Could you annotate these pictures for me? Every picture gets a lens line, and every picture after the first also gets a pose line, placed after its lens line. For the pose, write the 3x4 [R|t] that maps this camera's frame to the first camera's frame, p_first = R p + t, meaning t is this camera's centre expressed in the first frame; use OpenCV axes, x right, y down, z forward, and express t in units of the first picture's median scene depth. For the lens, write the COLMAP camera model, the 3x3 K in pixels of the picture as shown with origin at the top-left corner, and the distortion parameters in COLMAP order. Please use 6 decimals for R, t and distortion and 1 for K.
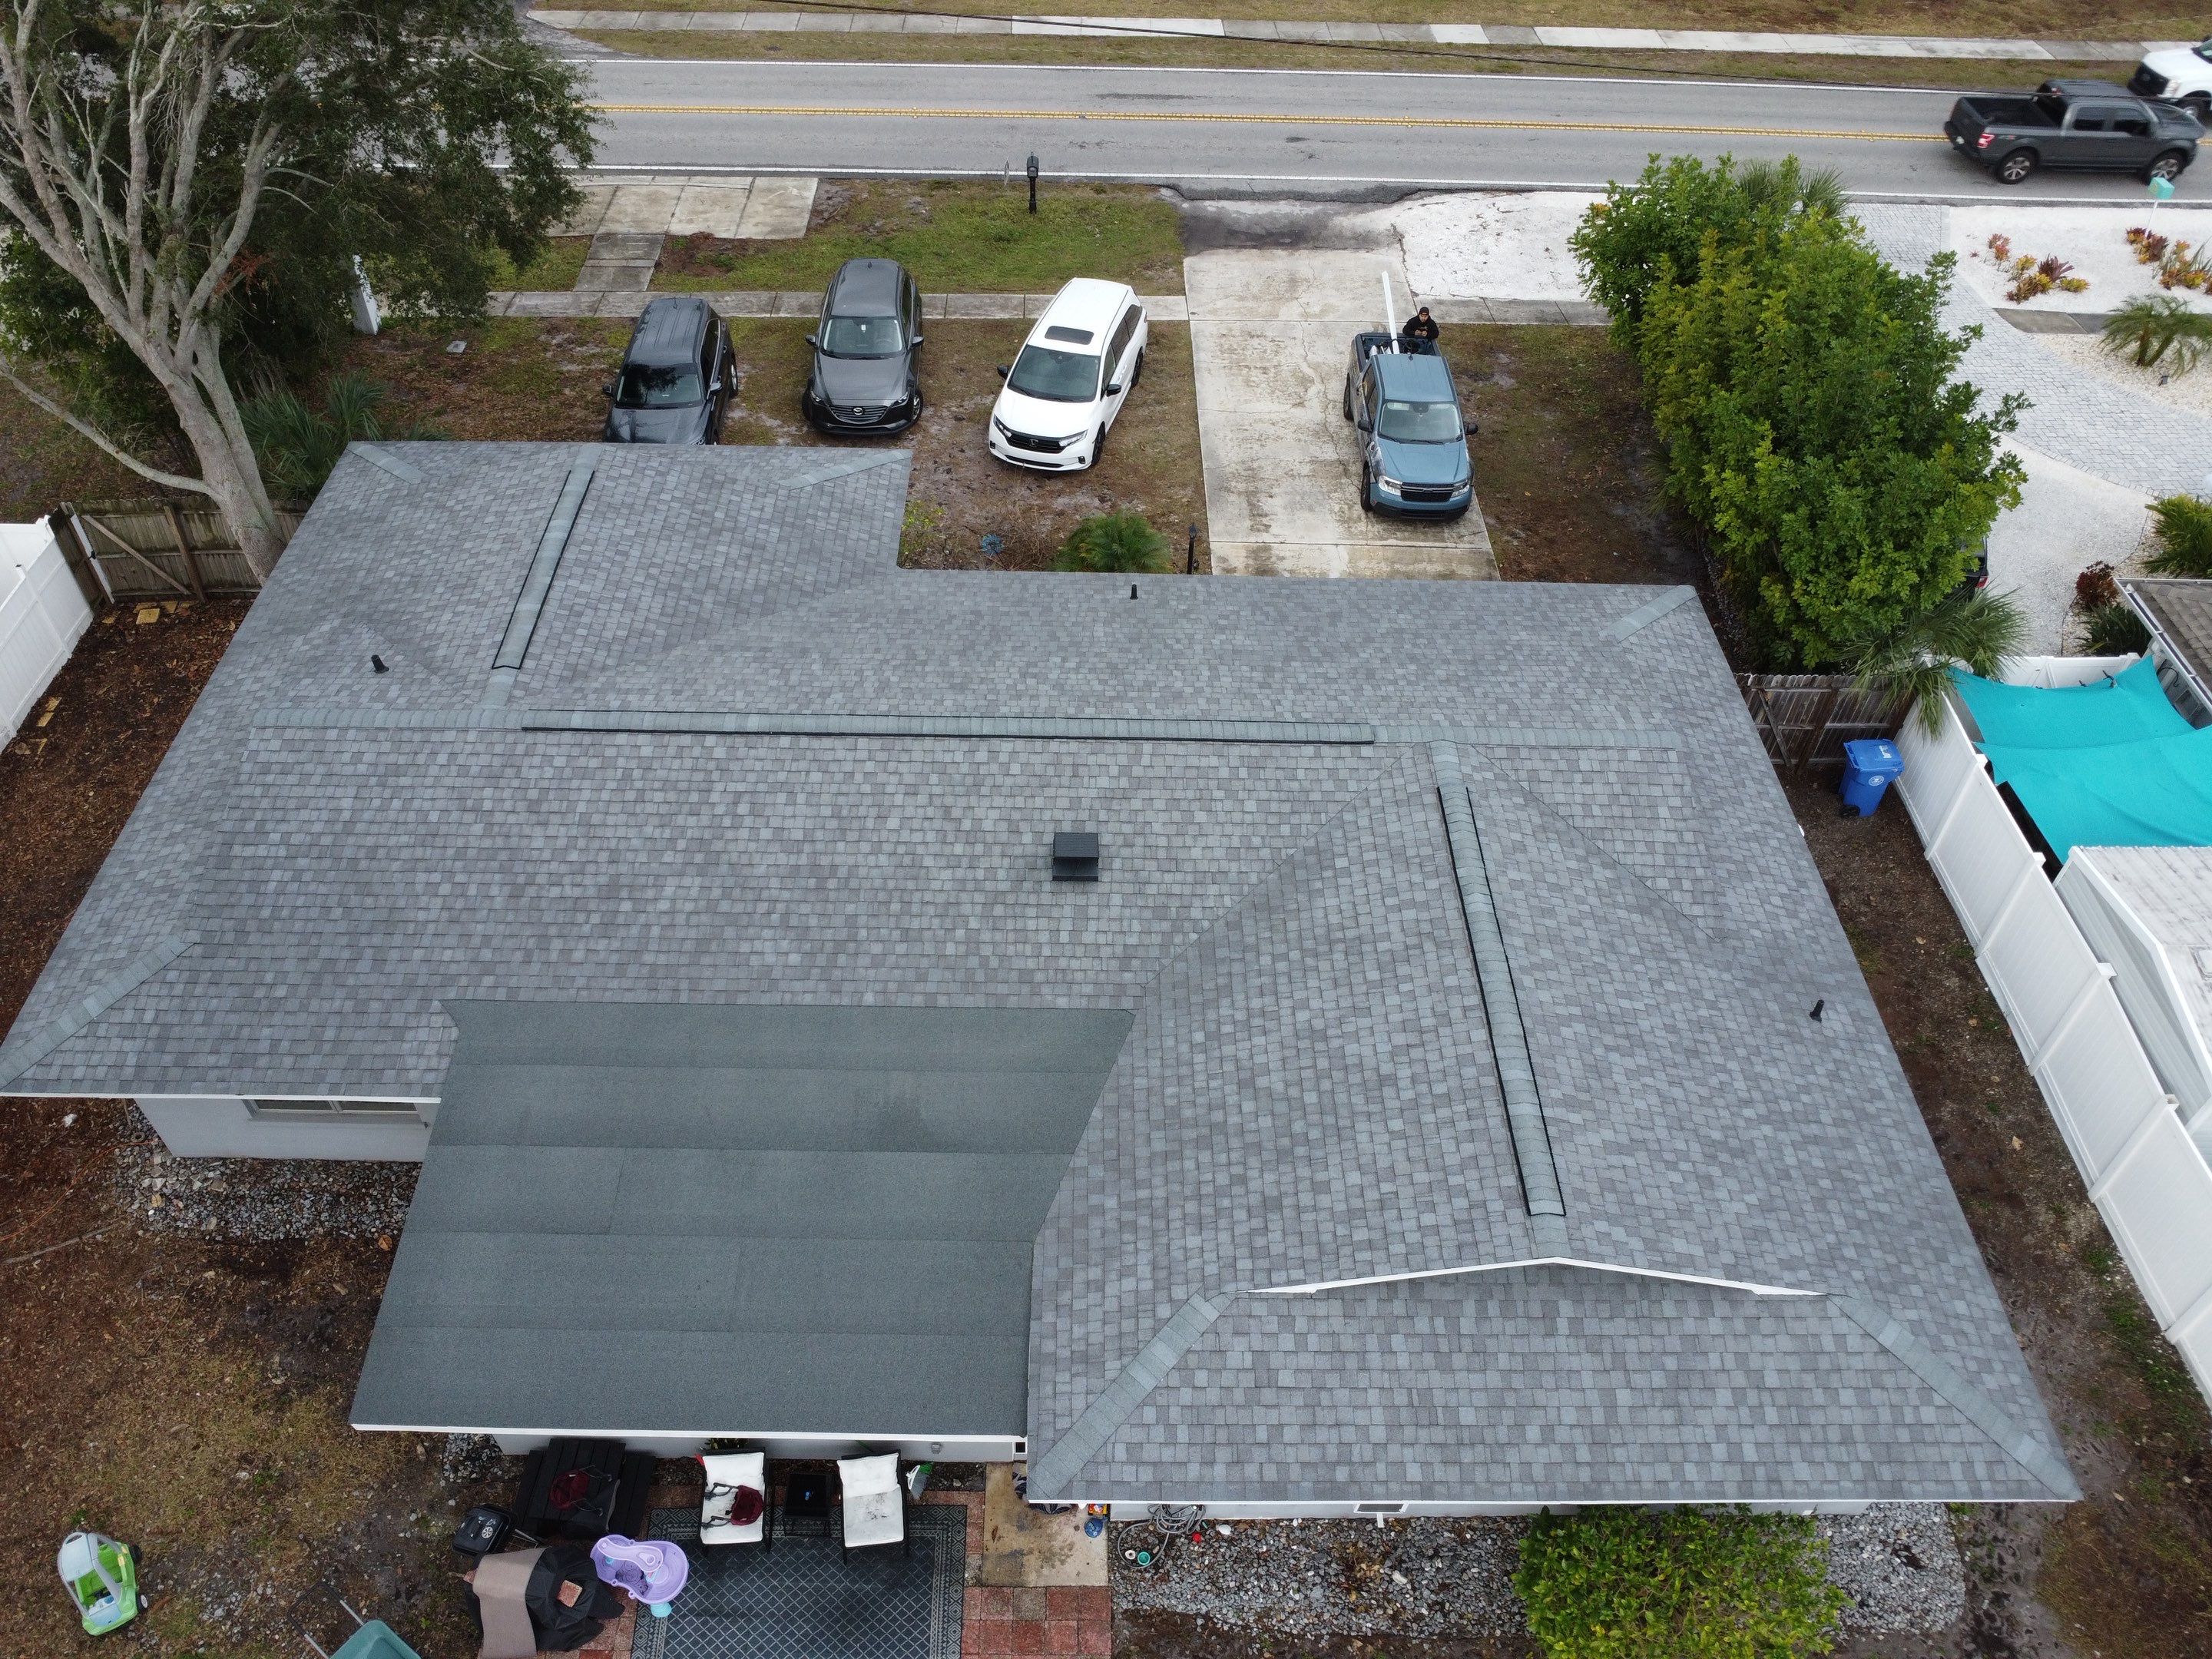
lens RADIAL K [[1600.6, 0, 1096.7], [0, 1600.6, 819.9], [0, 0, 1]] dist [-0.022998, -0.016972]
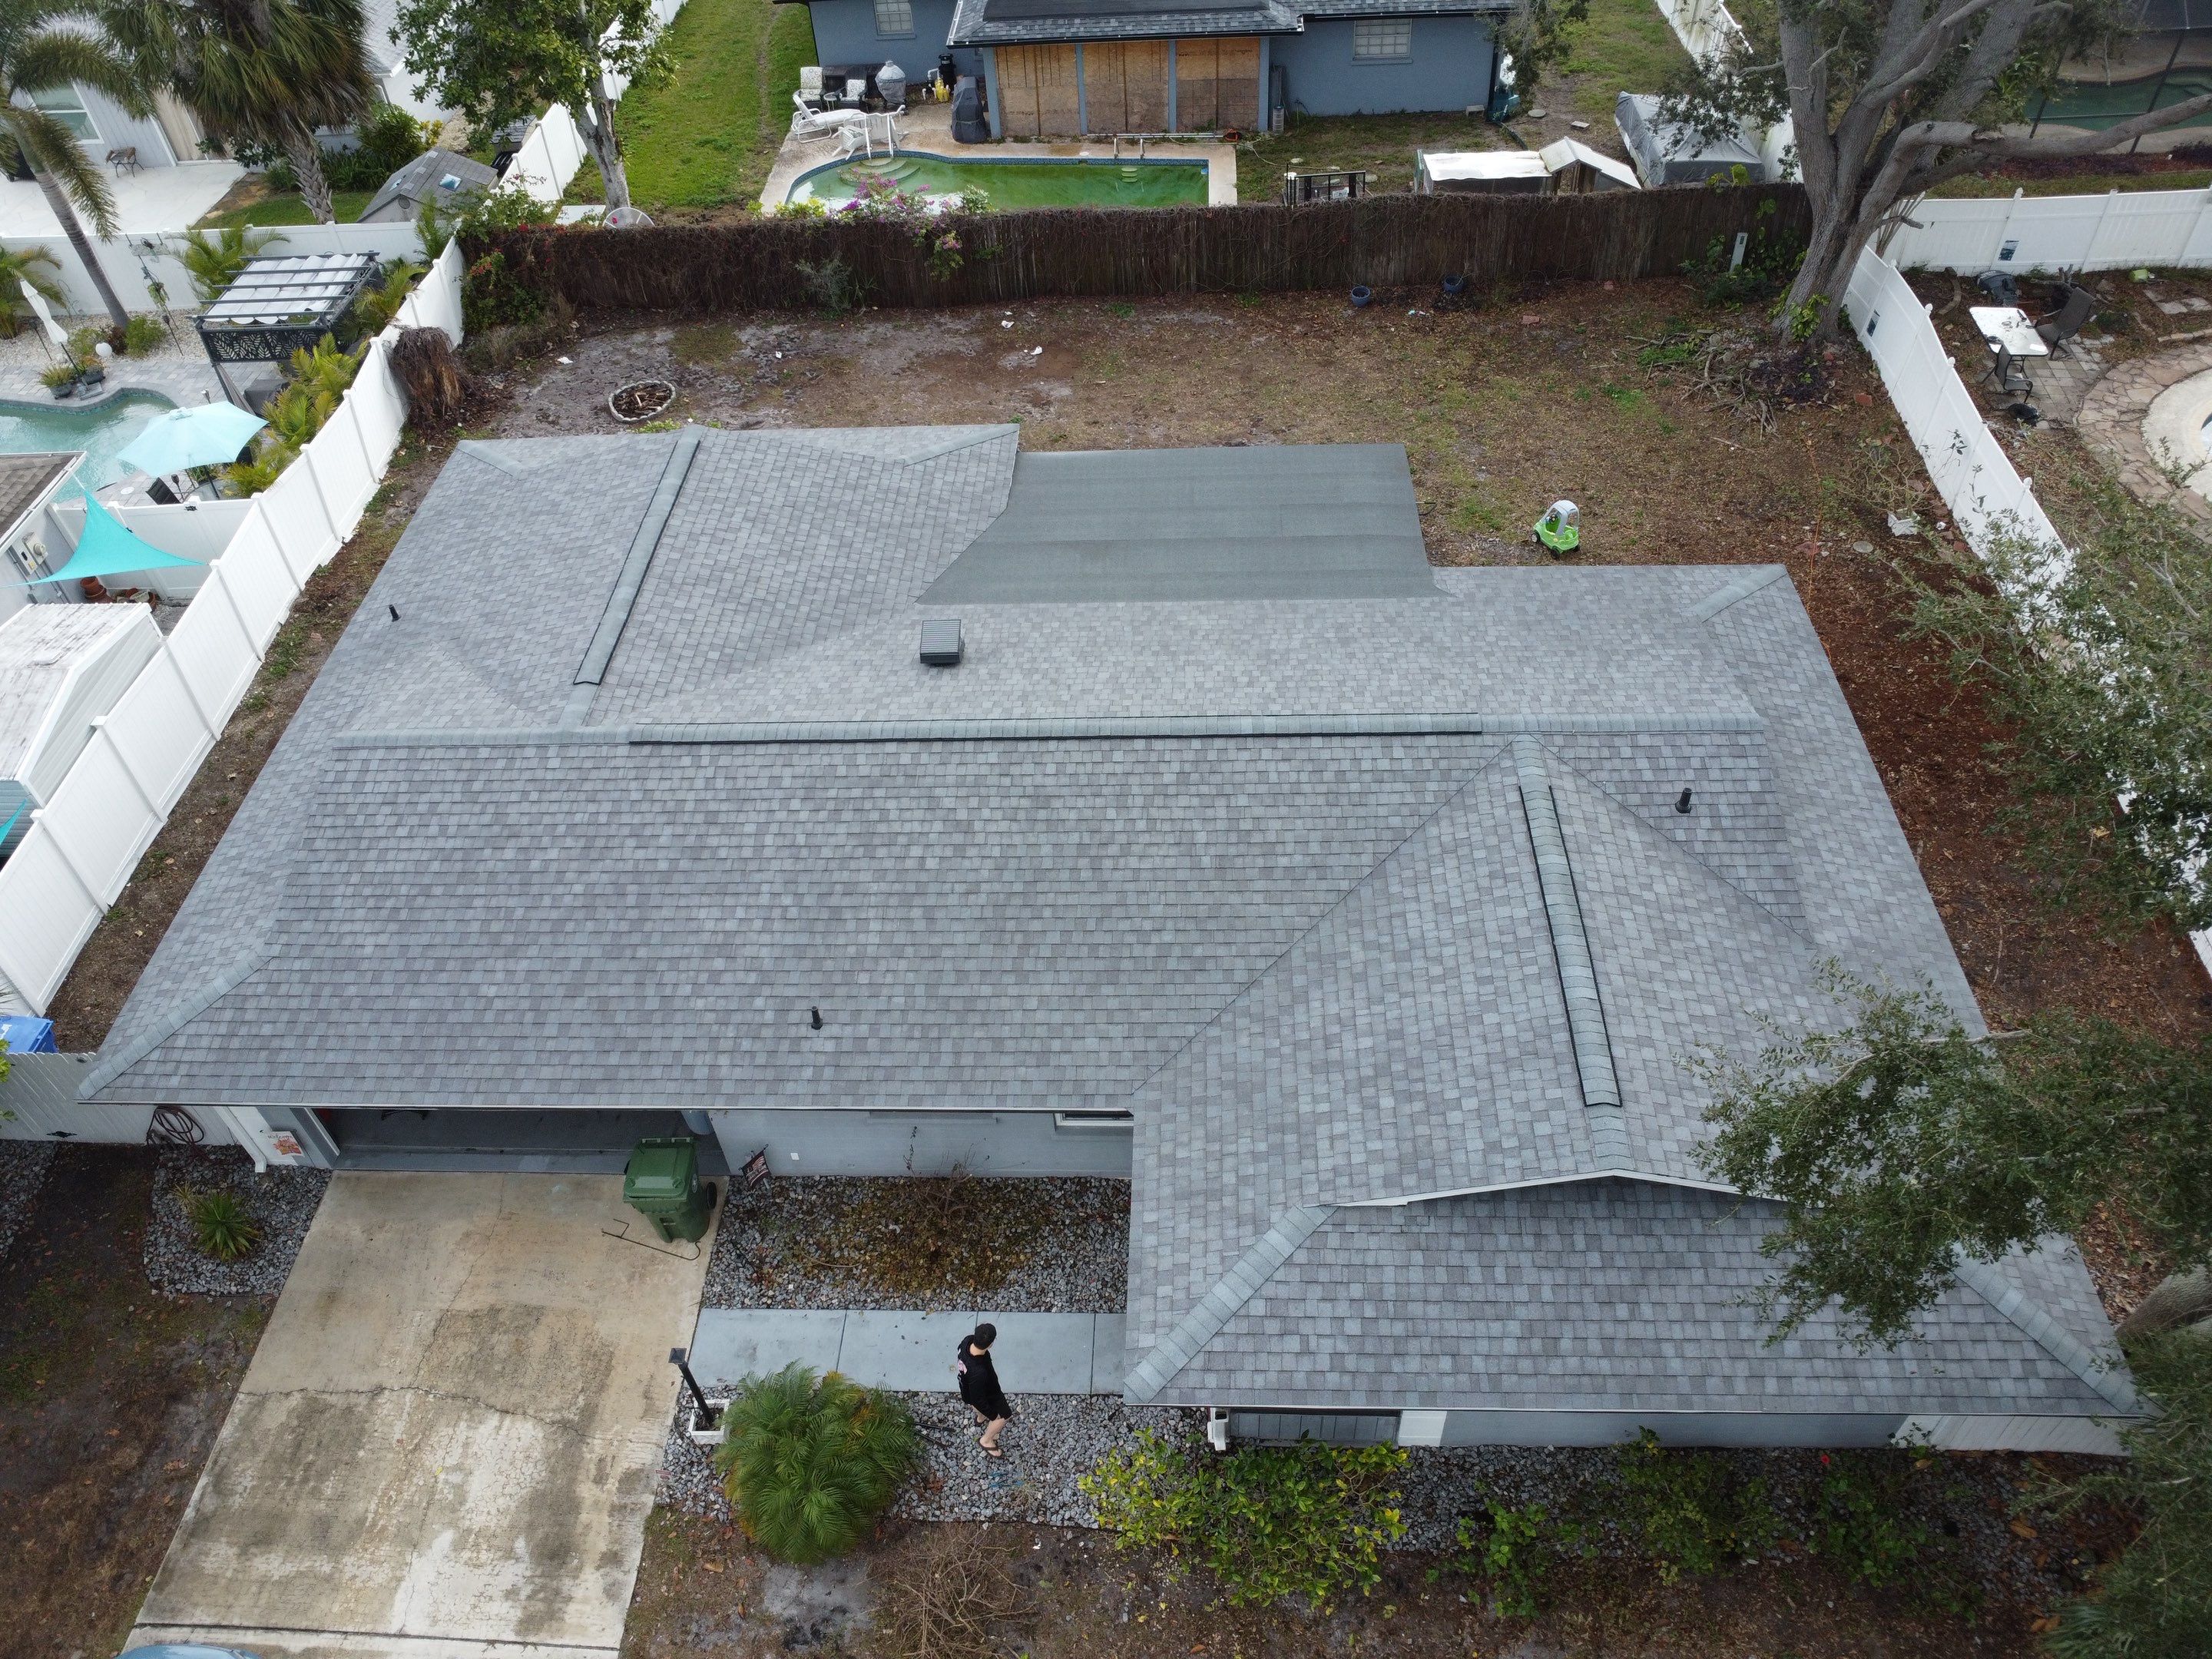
lens RADIAL K [[1600.6, 0, 1094.5], [0, 1600.6, 819.5], [0, 0, 1]] dist [-0.022998, -0.016972]
pose [[-0.998304, -0.015661, 0.056064, -0.186333], [0.056255, -0.012075, 0.998343, -1.104199], [-0.014958, 0.999804, 0.012935, 1.098548]]
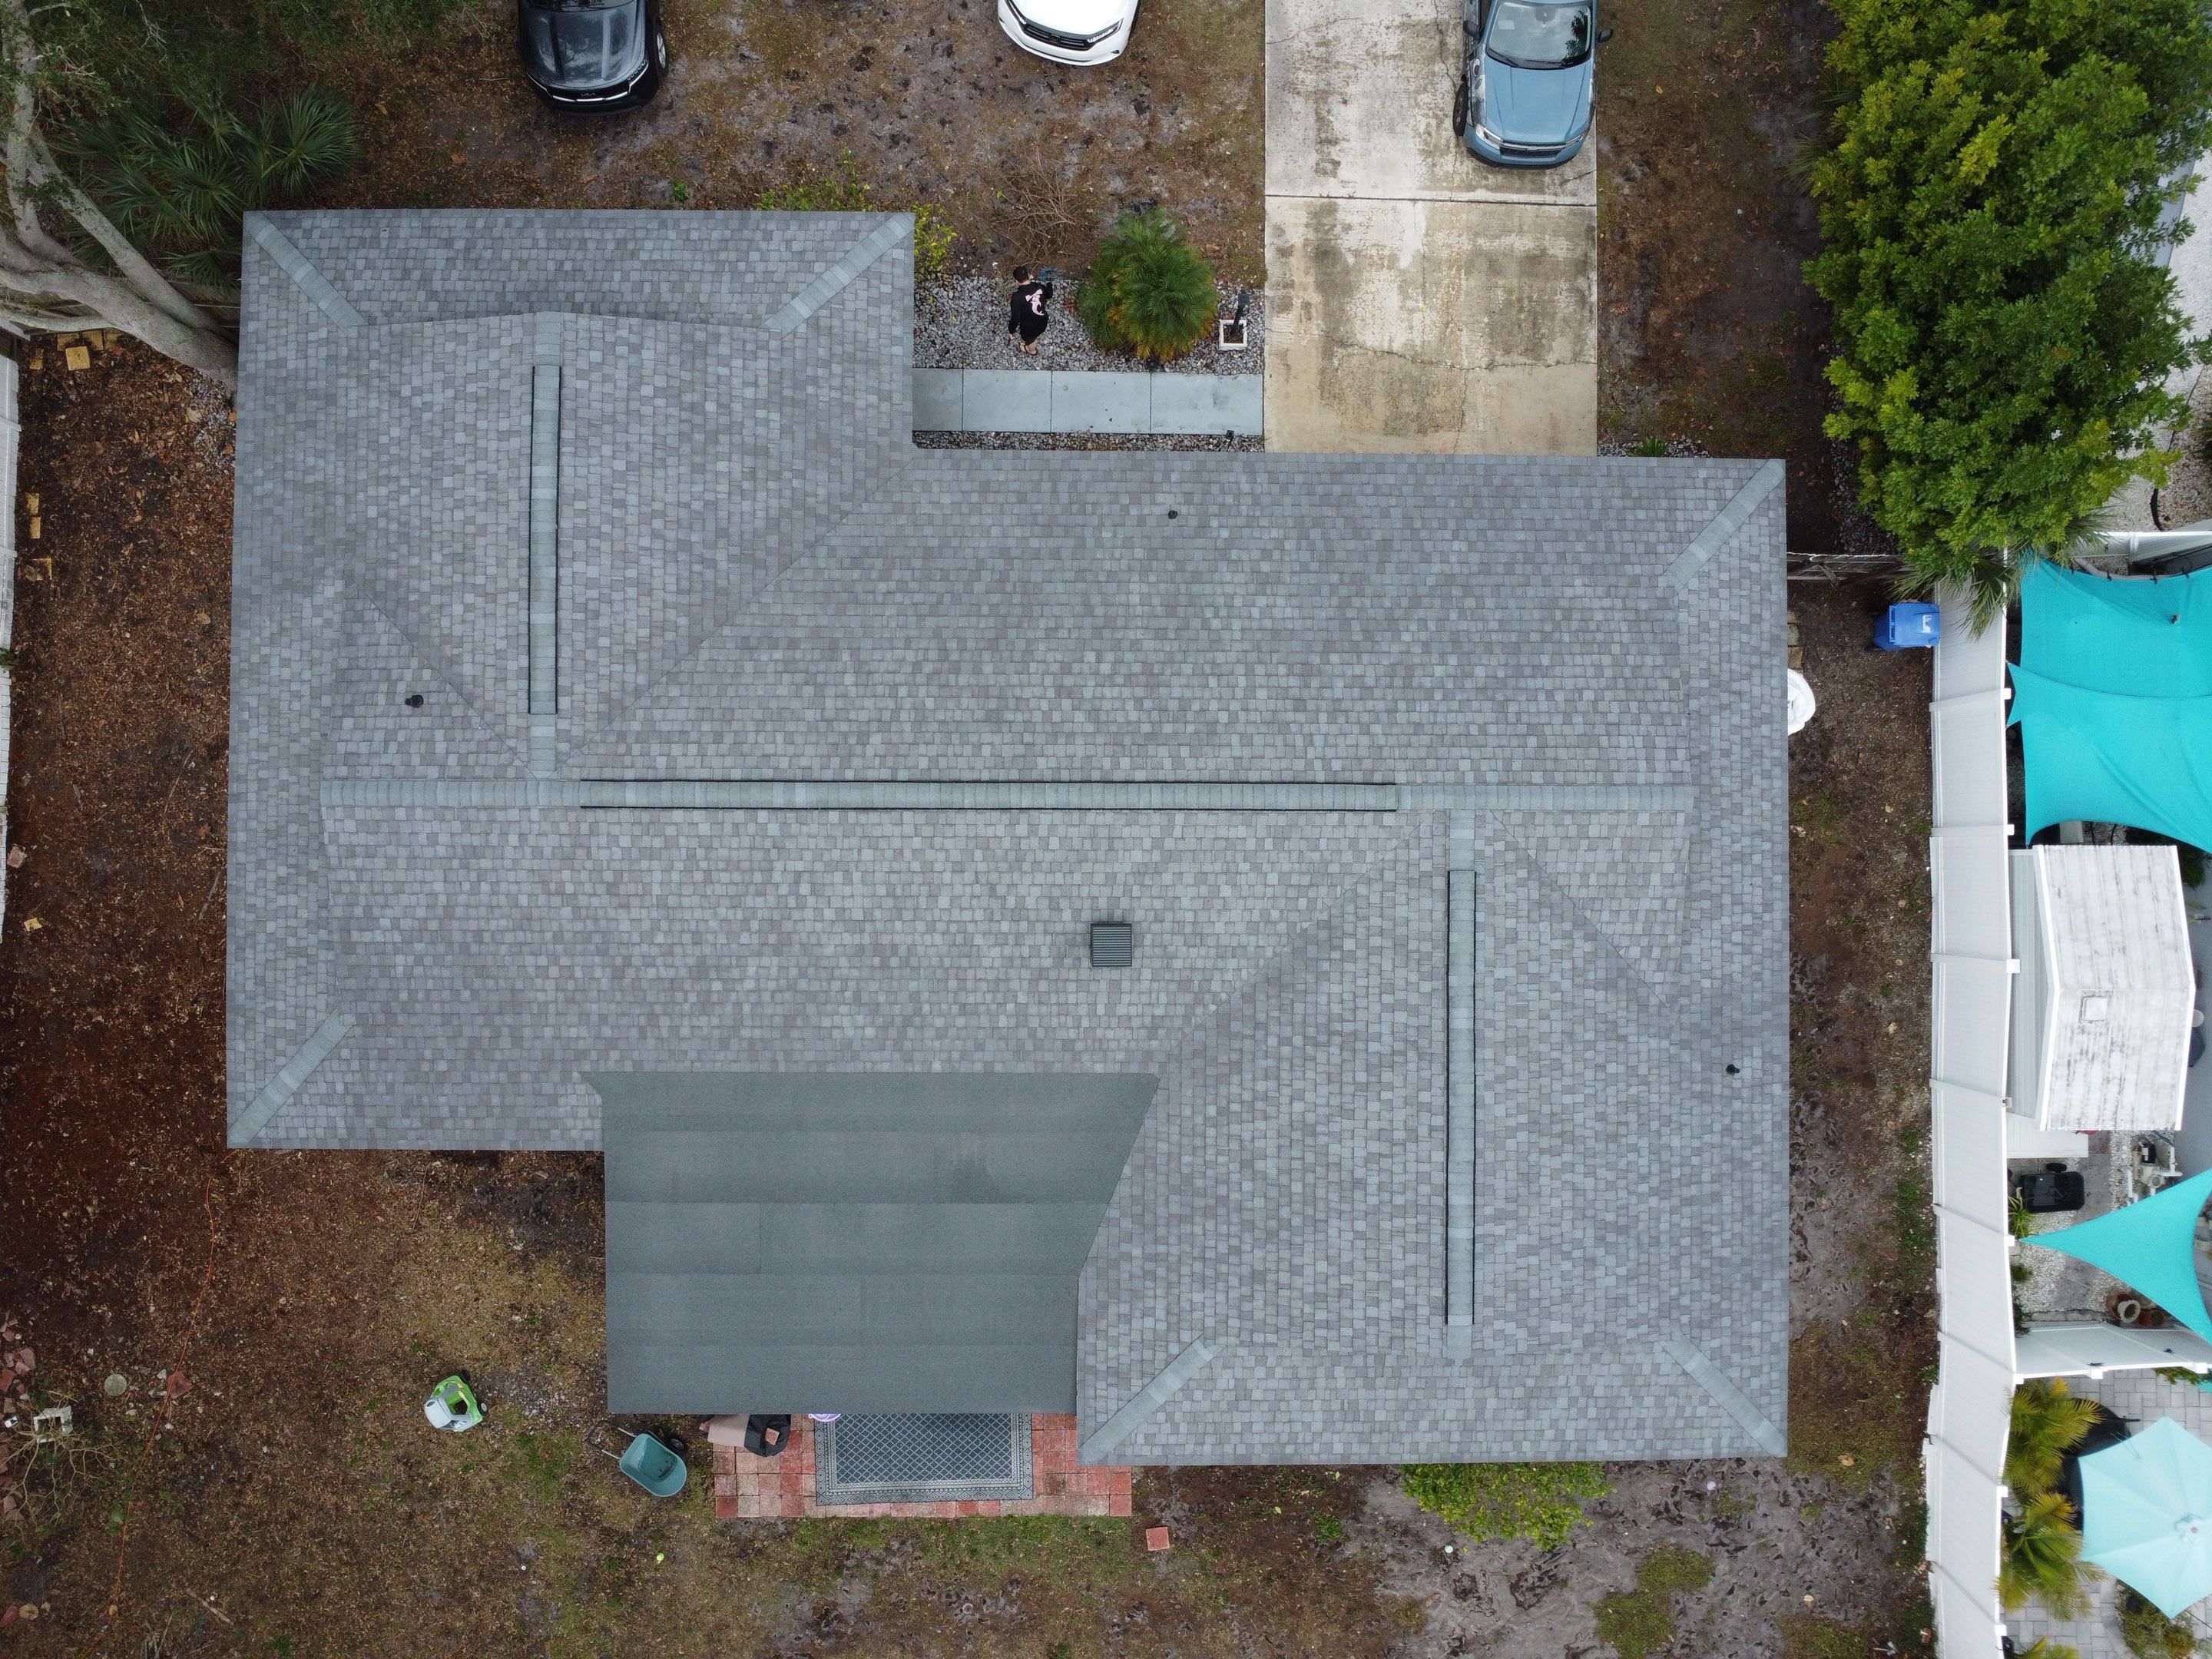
lens RADIAL K [[1600.6, 0, 1094.7], [0, 1600.6, 821.2], [0, 0, 1]] dist [-0.022998, -0.016972]
pose [[0.999954, 0.009096, -0.002958, -0.021881], [-0.004592, 0.727775, 0.685800, -0.798264], [0.008390, -0.685755, 0.727784, 0.246574]]
